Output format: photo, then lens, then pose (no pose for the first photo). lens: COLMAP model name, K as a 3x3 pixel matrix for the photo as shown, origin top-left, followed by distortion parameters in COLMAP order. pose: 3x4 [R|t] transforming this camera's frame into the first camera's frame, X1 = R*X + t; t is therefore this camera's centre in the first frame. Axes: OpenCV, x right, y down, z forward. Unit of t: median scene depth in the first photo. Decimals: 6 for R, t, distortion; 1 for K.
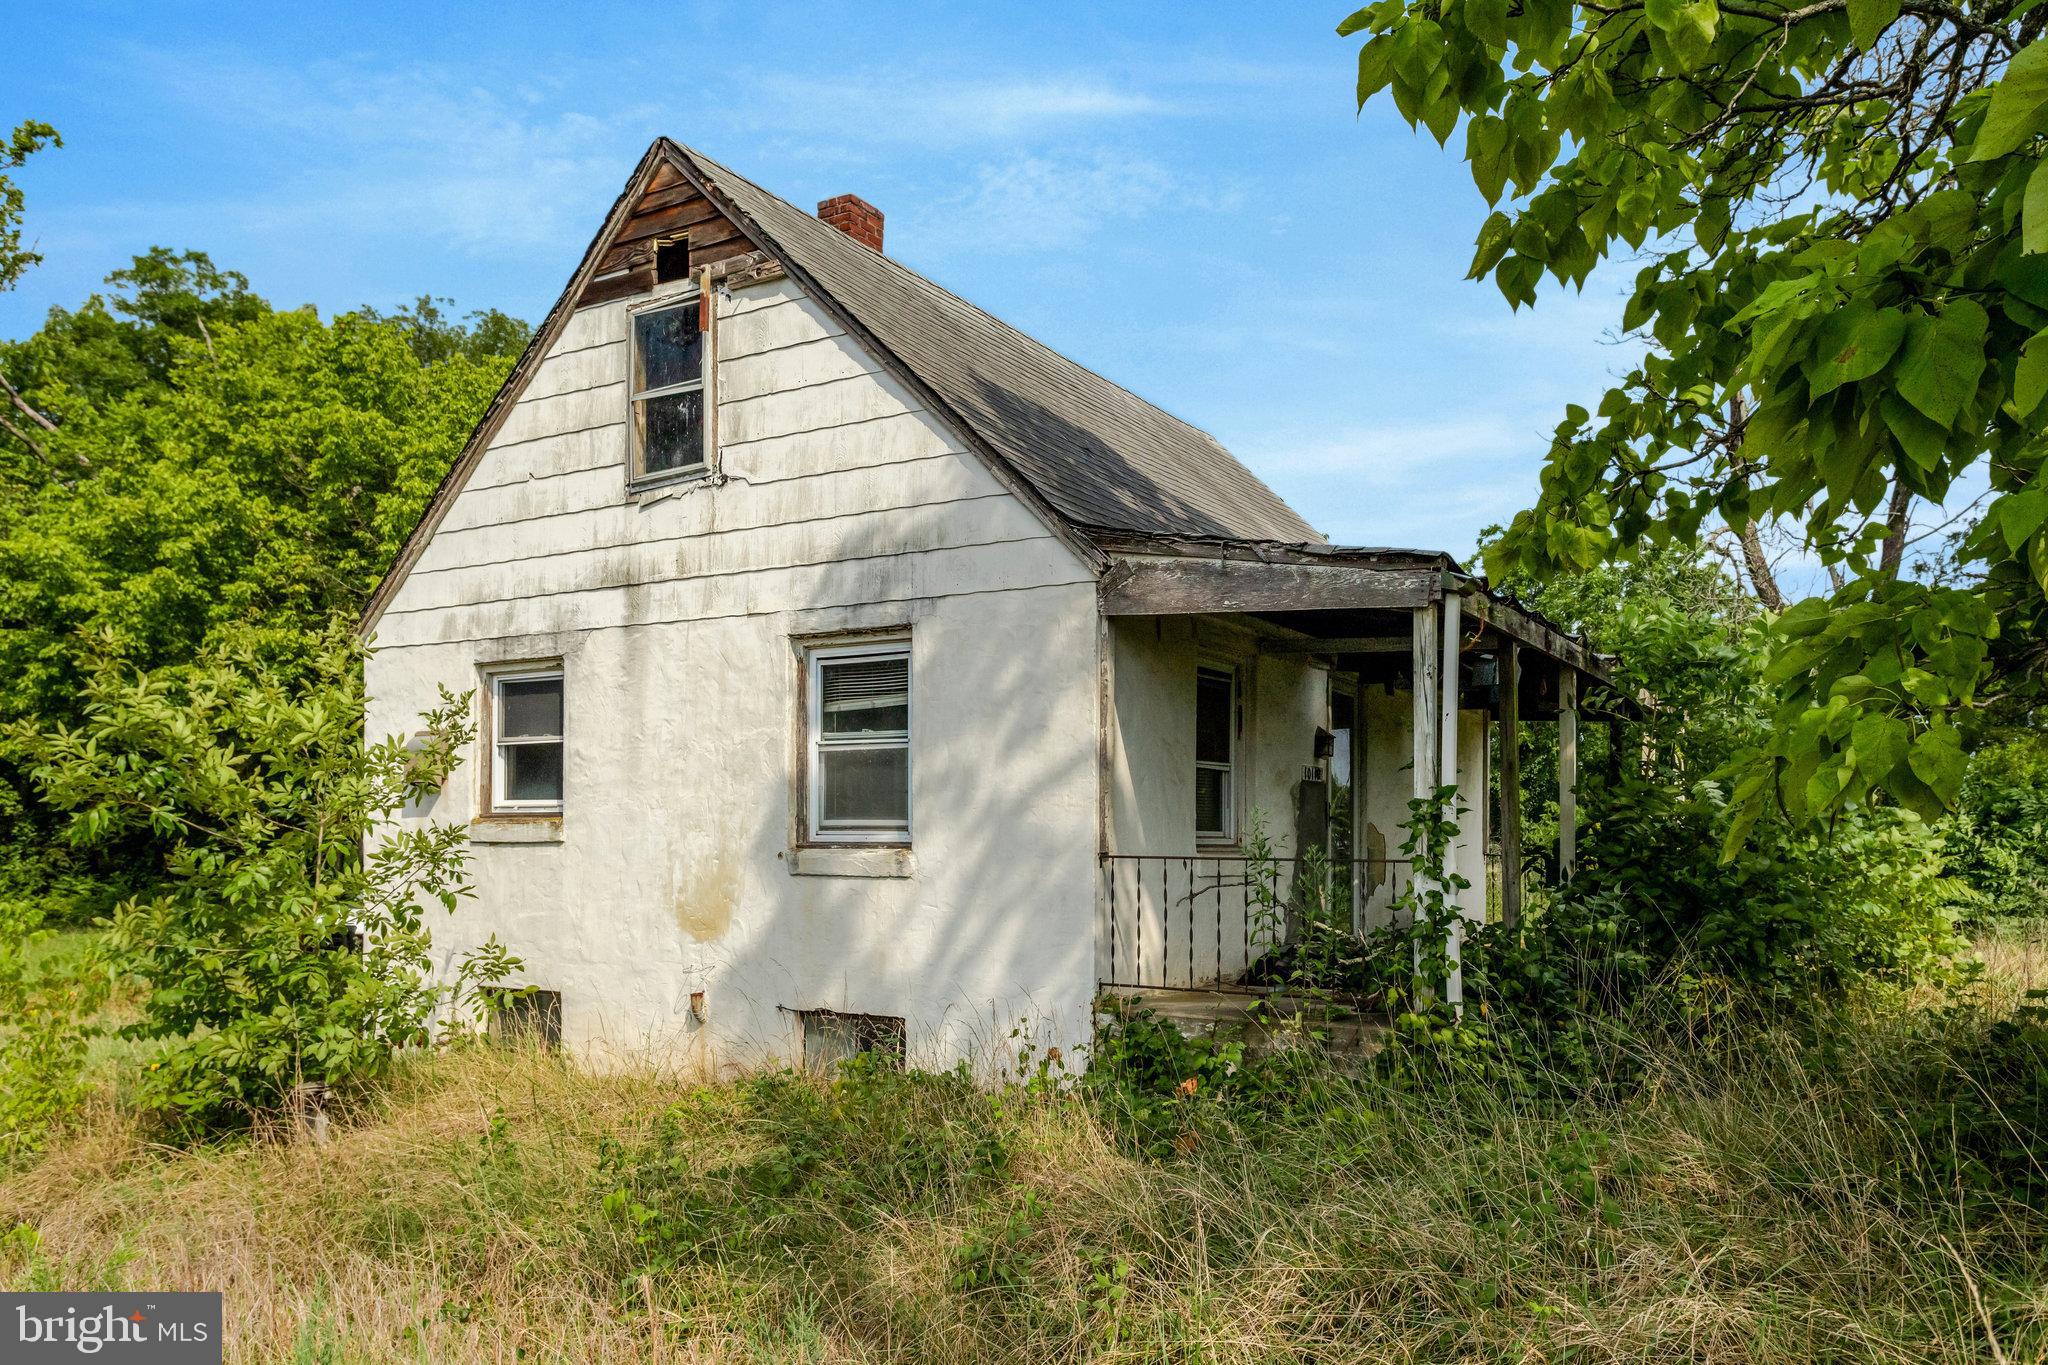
lens RADIAL K [[1602.9, 0, 1024.4], [0, 1602.9, 686.2], [0, 0, 1]] dist [0.013686, 0.001132]
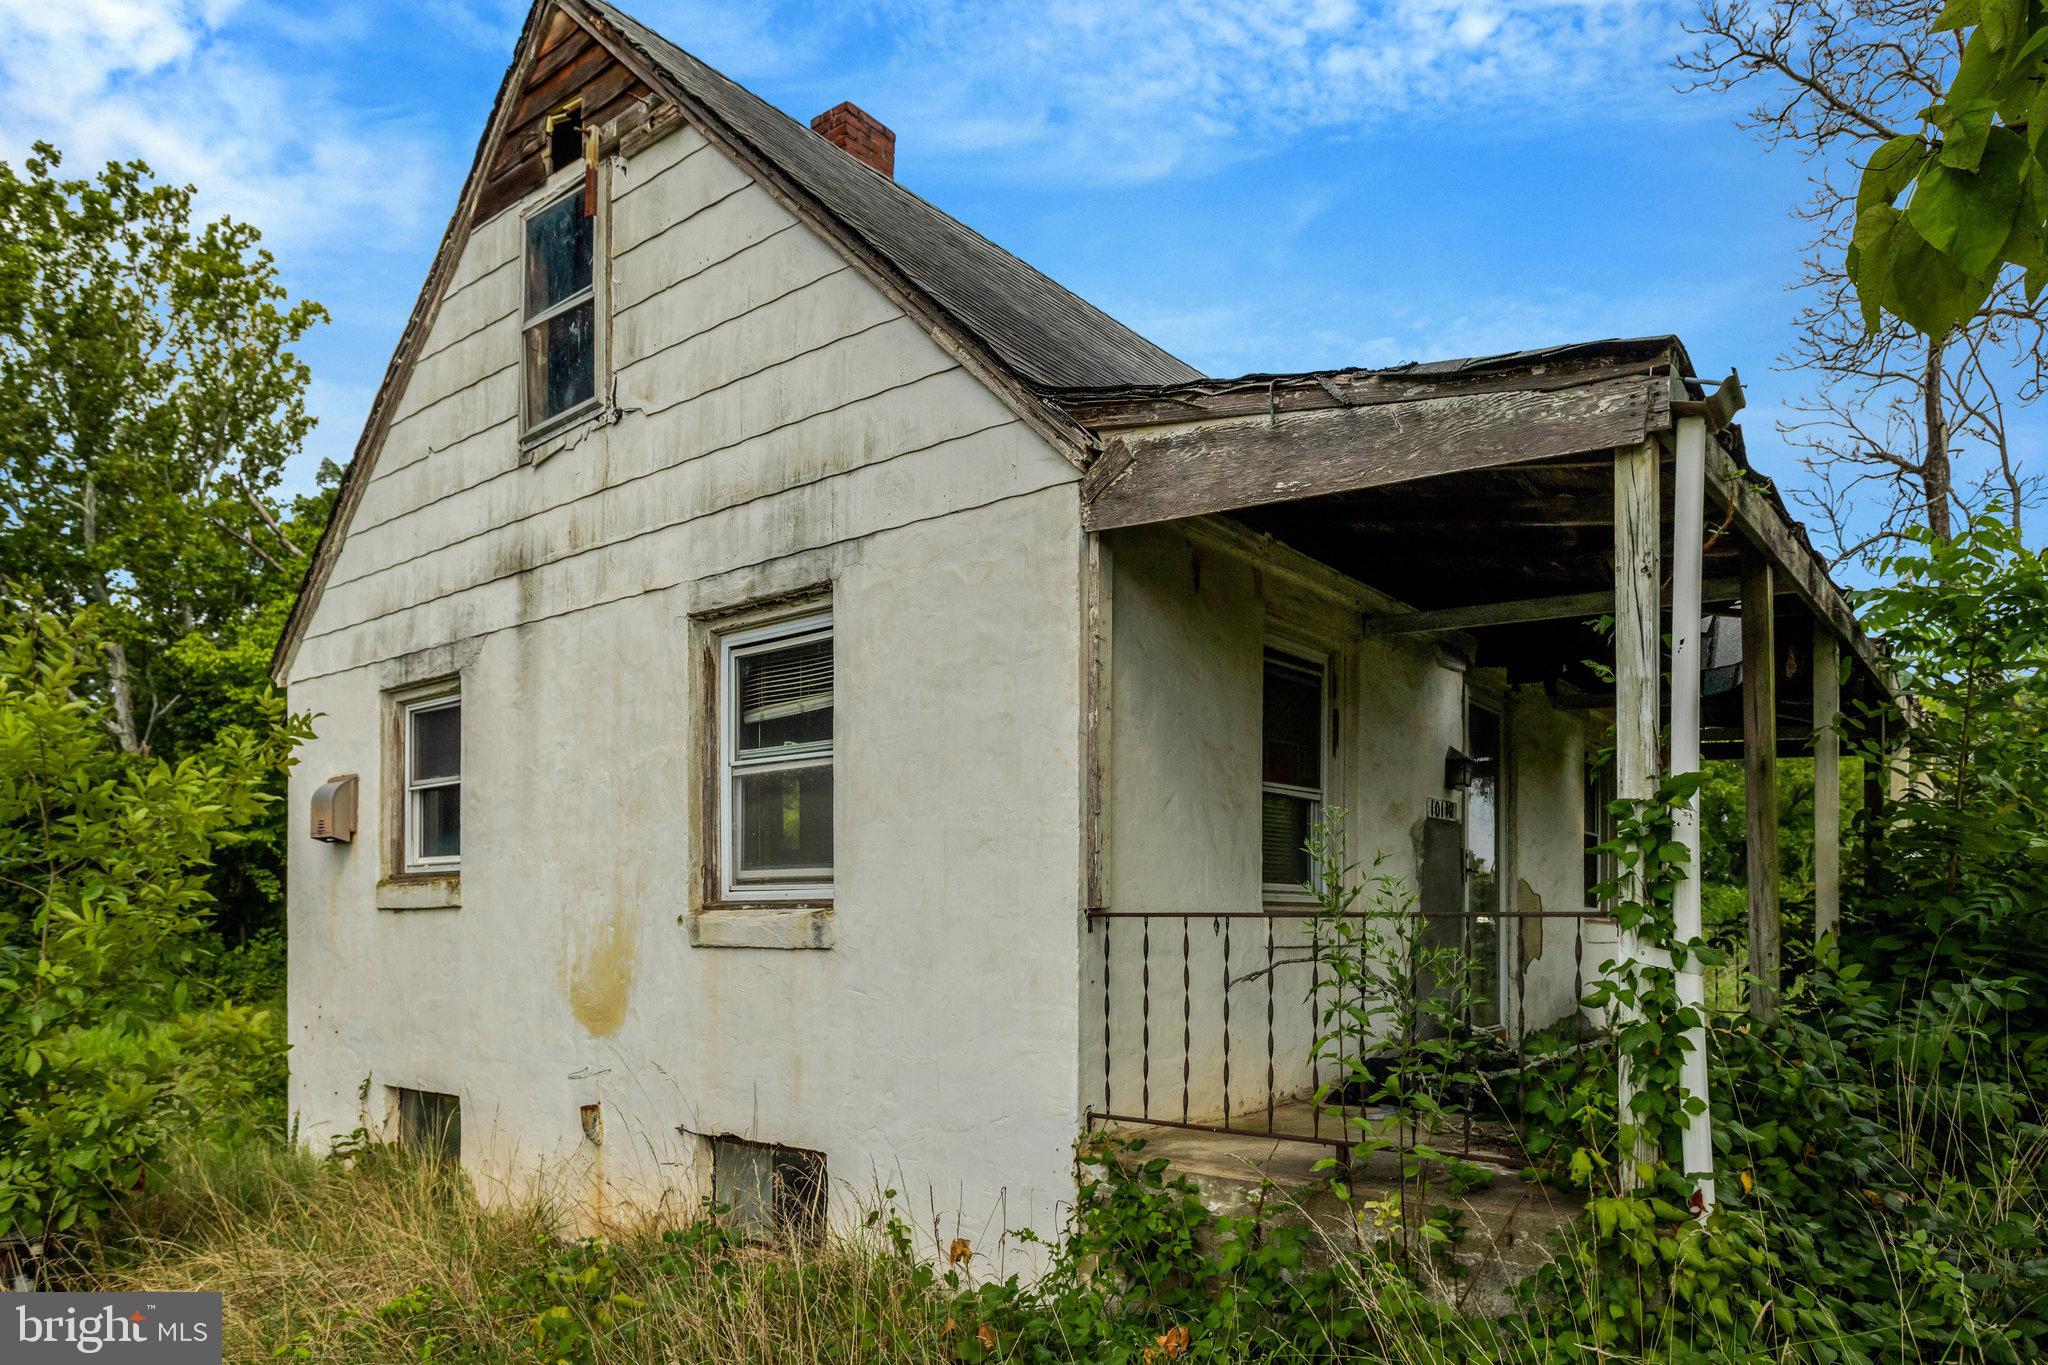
lens RADIAL K [[1346.0, 0, 1042.1], [0, 1346.0, 854.8], [0, 0, 1]] dist [-0.000813, -0.000719]
pose [[0.992258, -0.011974, -0.123616, 0.084350], [0.017374, 0.998937, 0.042696, 0.052871], [0.122973, -0.044513, 0.991411, 0.418054]]
